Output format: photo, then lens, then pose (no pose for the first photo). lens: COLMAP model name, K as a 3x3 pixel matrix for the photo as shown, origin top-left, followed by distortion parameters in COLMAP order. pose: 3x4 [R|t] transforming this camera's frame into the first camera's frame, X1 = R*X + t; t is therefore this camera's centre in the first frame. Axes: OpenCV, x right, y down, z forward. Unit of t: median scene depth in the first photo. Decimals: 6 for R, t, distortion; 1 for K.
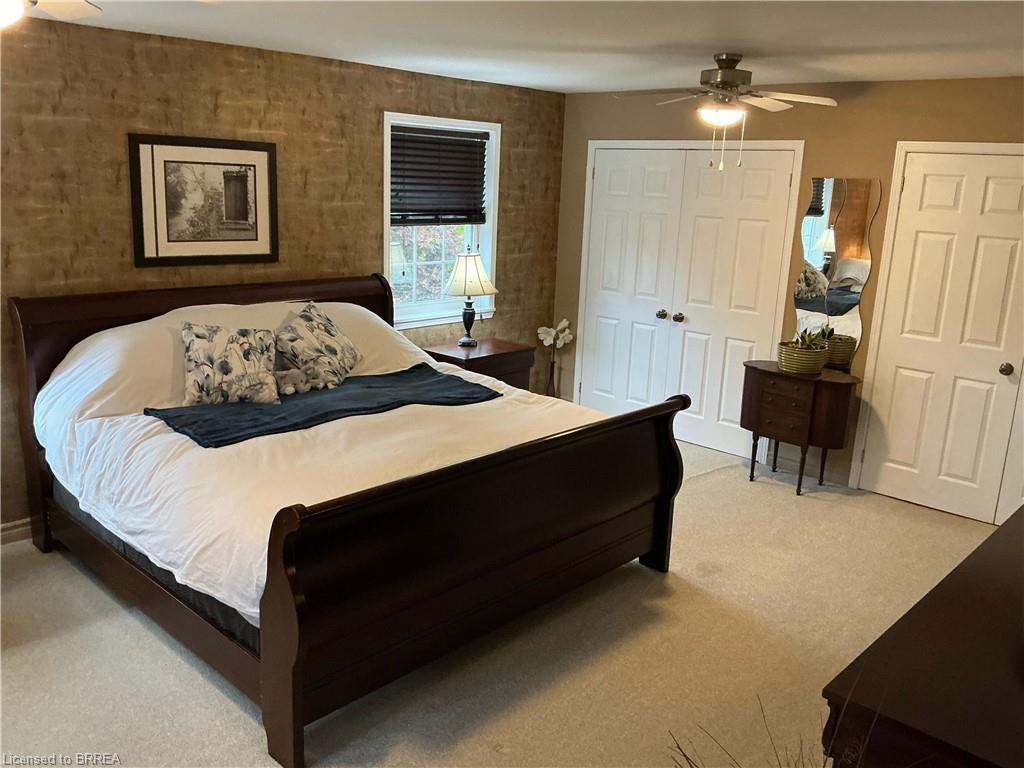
lens RADIAL K [[850.3, 0, 517.2], [0, 850.3, 387.5], [0, 0, 1]] dist [0.097253, -0.192810]
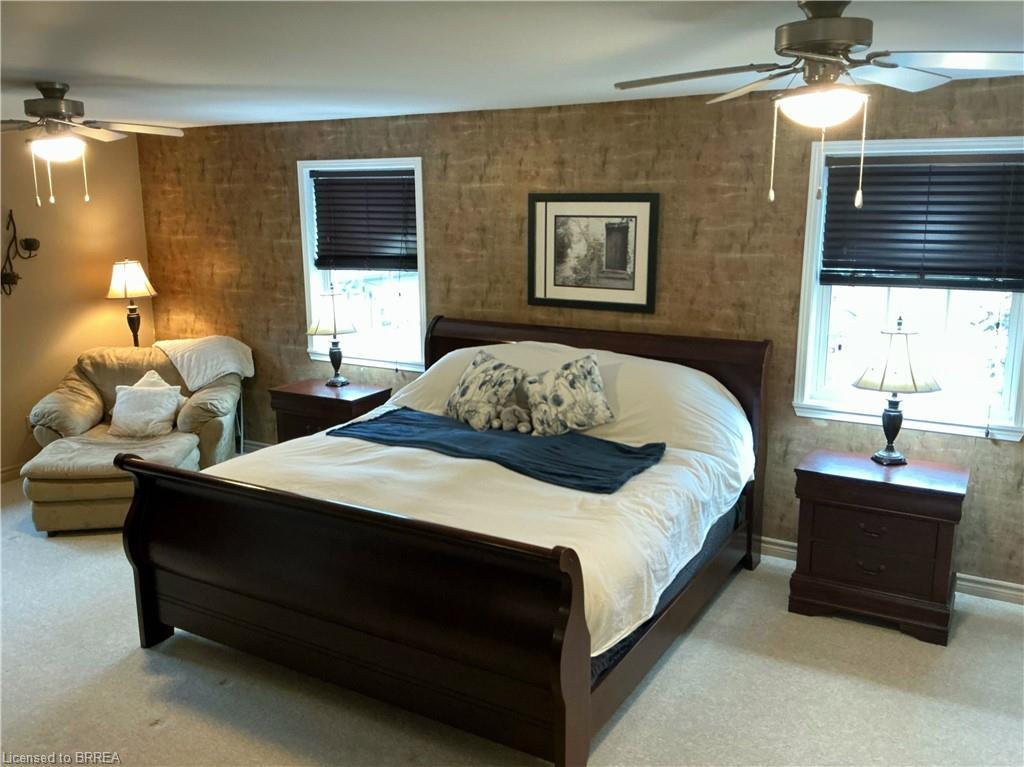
lens RADIAL K [[821.6, 0, 512.7], [0, 821.6, 385.7], [0, 0, 1]] dist [0.078666, -0.022191]
pose [[0.253348, 0.159258, -0.954176, 0.641562], [-0.228530, 0.968290, 0.100936, -0.137352], [0.939994, 0.192486, 0.281709, 0.659890]]
